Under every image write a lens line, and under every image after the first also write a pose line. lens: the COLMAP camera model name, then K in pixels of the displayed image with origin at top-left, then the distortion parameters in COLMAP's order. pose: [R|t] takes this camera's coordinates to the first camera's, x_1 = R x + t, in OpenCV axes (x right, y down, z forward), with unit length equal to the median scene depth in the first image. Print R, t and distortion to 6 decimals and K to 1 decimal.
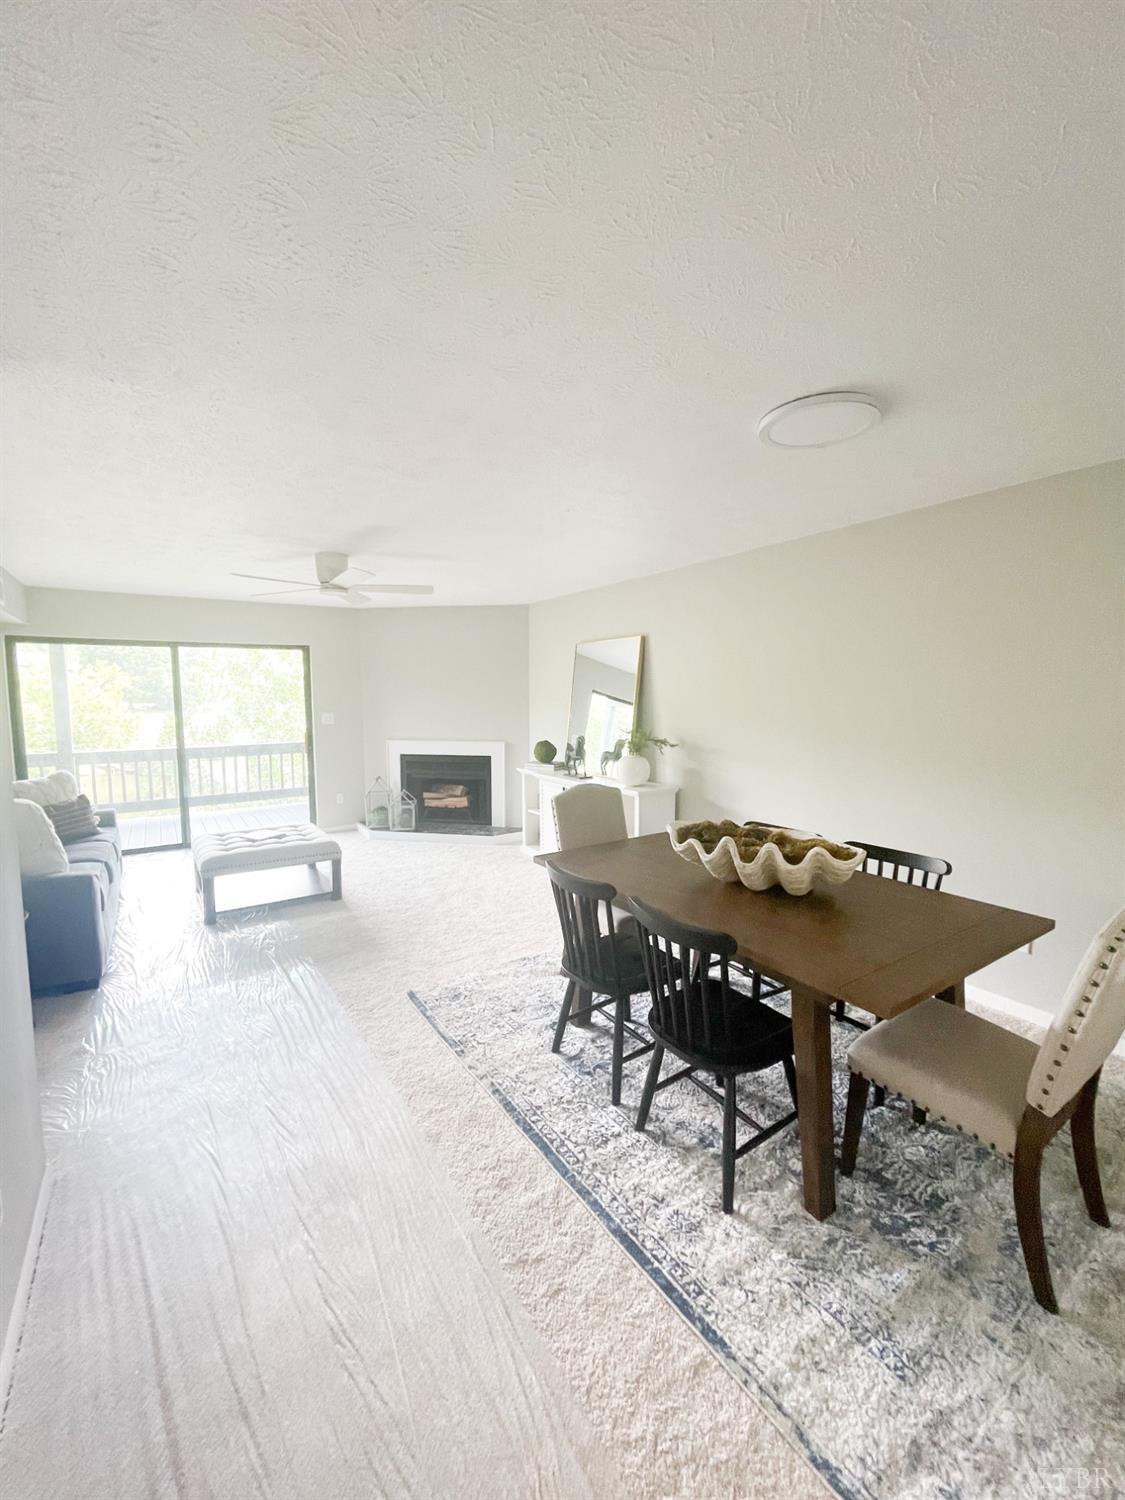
lens RADIAL K [[606.3, 0, 563.7], [0, 606.3, 749.1], [0, 0, 1]] dist [-0.001933, -0.000735]
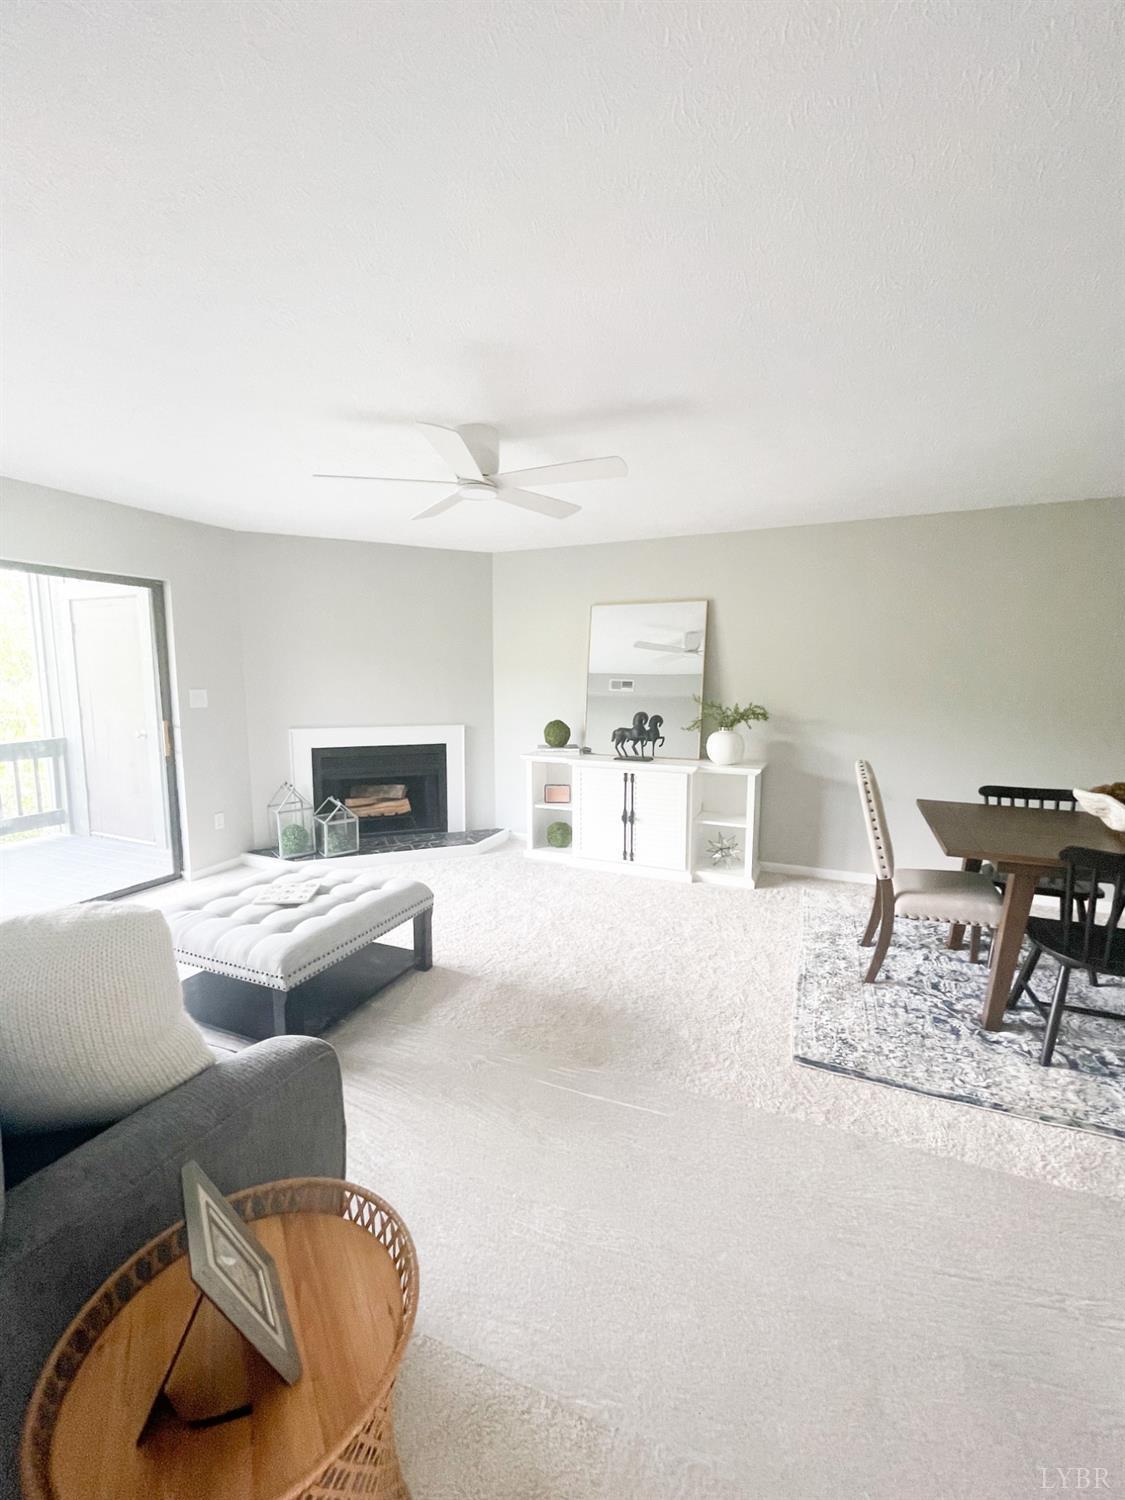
lens RADIAL K [[615.5, 0, 557.0], [0, 615.5, 746.9], [0, 0, 1]] dist [0.000673, -0.000072]
pose [[0.845468, -0.059148, 0.530741, -0.424447], [0.043670, 0.998176, 0.041676, -0.011102], [-0.532238, -0.012058, 0.846509, 0.252950]]
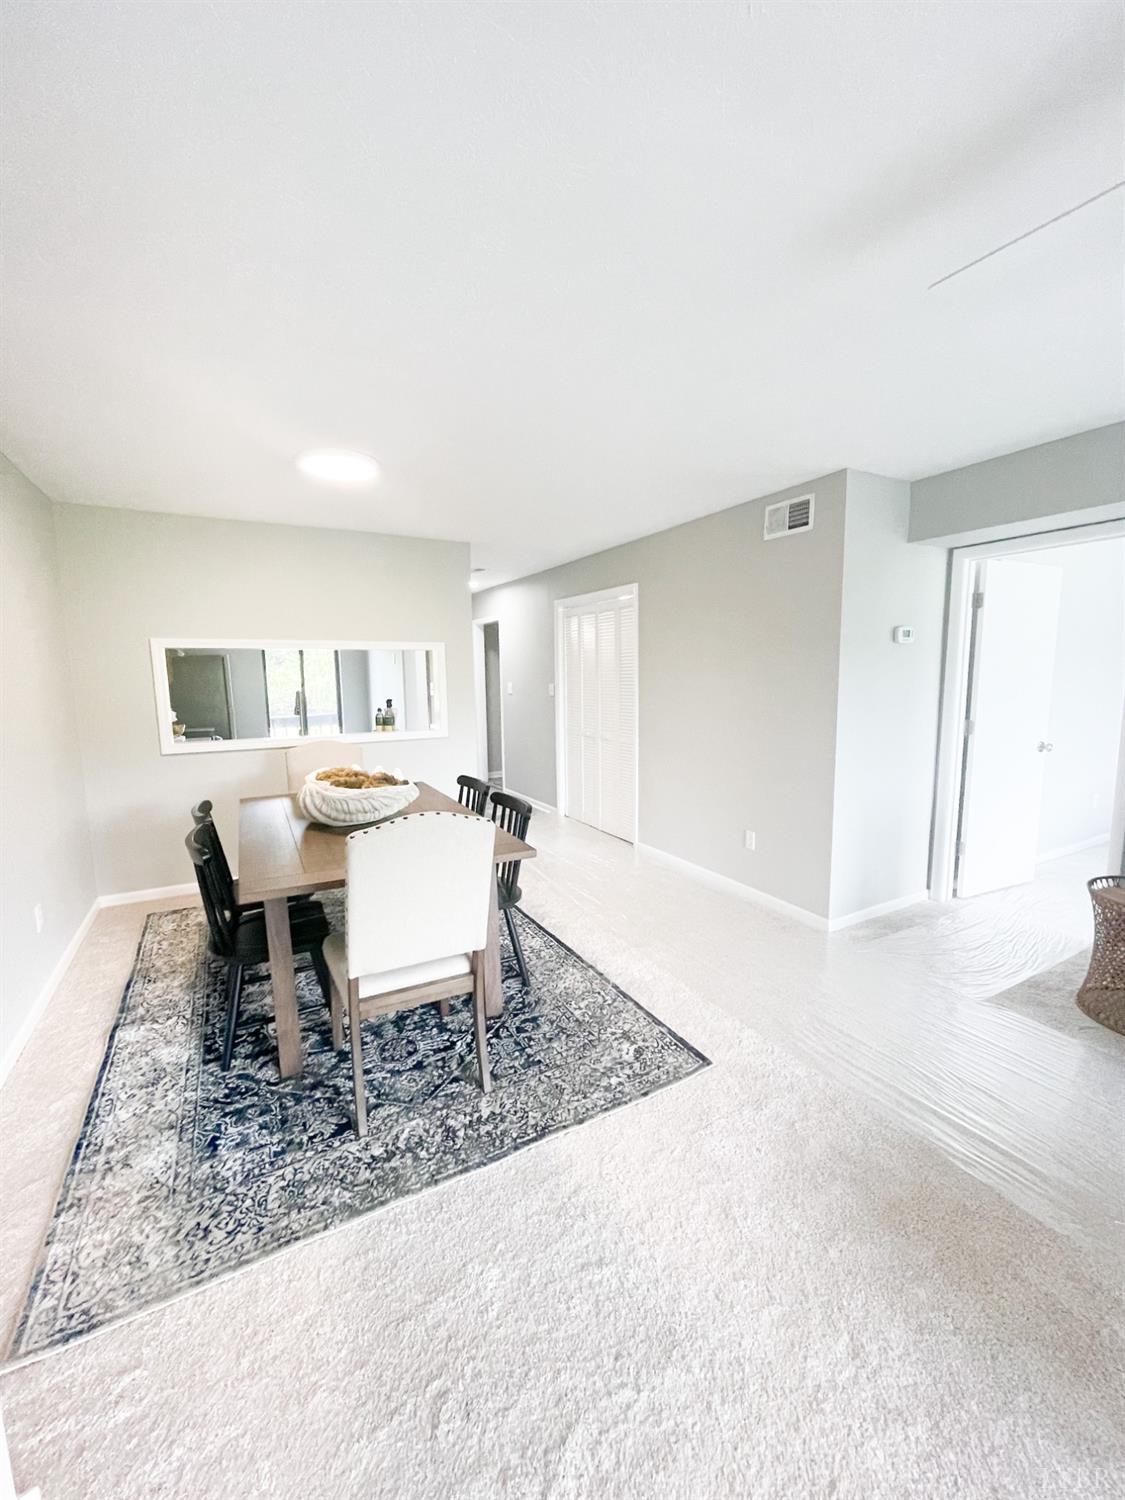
lens RADIAL K [[606.3, 0, 563.7], [0, 606.3, 749.1], [0, 0, 1]] dist [-0.001933, -0.000735]
pose [[-0.995991, 0.000964, 0.089451, -0.070061], [0.020414, 0.976007, 0.216779, -0.058701], [-0.087095, 0.217736, -0.972114, 0.788524]]
